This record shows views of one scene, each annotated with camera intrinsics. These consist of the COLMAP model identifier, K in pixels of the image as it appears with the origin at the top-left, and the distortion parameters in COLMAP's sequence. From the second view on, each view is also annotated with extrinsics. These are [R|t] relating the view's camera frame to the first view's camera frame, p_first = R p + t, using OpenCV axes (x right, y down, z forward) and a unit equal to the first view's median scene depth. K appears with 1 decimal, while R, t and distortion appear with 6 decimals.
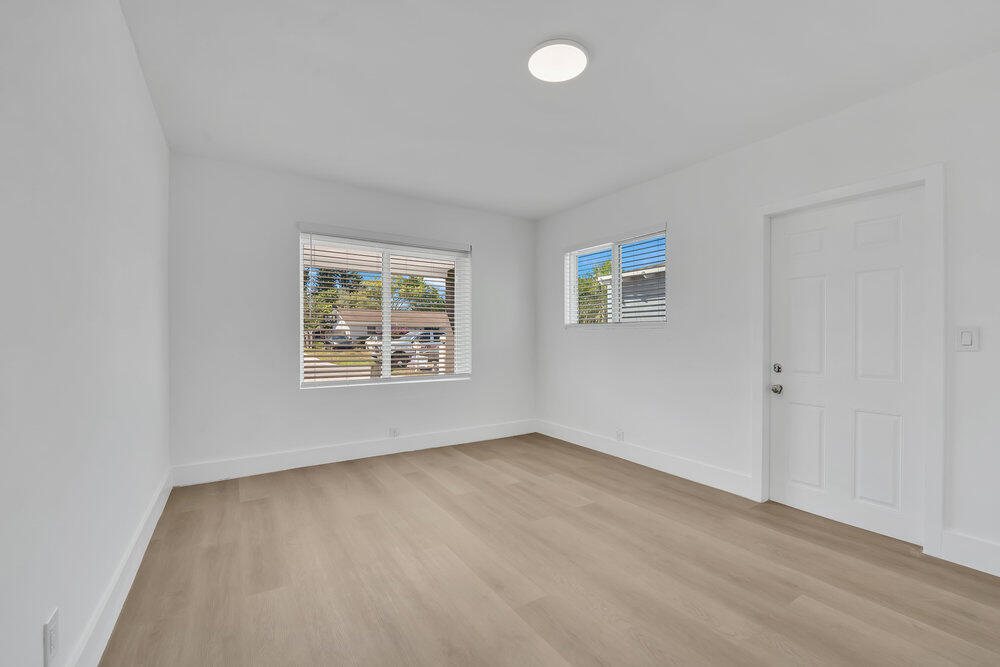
lens RADIAL K [[416.0, 0, 500.0], [0, 416.0, 333.5], [0, 0, 1]] dist [-0.019209, 0.000466]
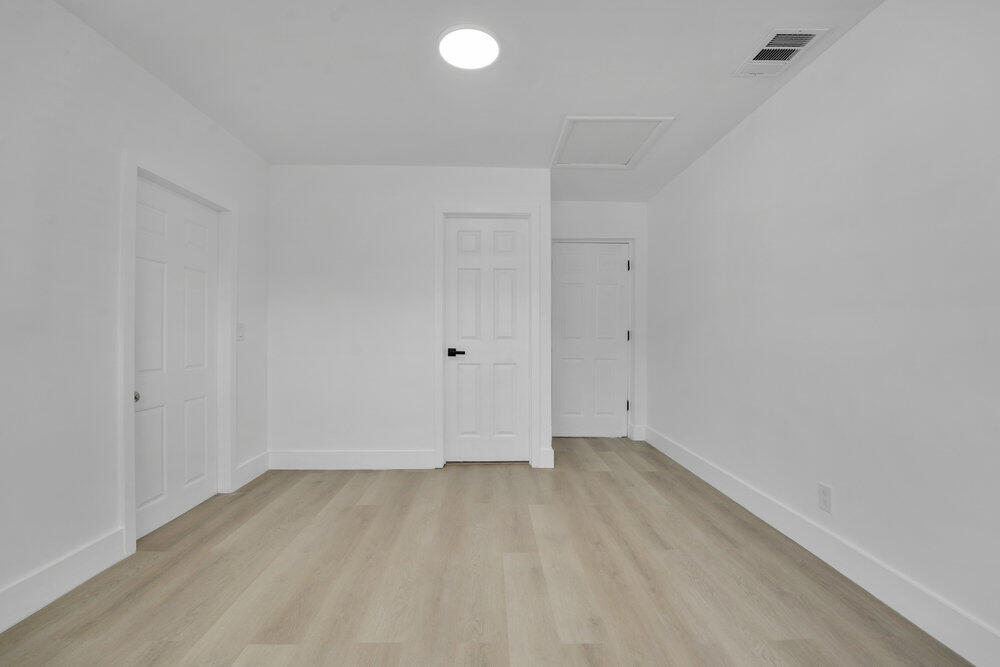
lens RADIAL K [[416.0, 0, 500.0], [0, 416.0, 333.5], [0, 0, 1]] dist [-0.019209, 0.000466]
pose [[-0.847932, -0.006662, 0.530063, -0.455356], [-0.008792, 0.999960, -0.001496, 0.014698], [-0.530032, -0.005929, -0.847957, 1.847837]]
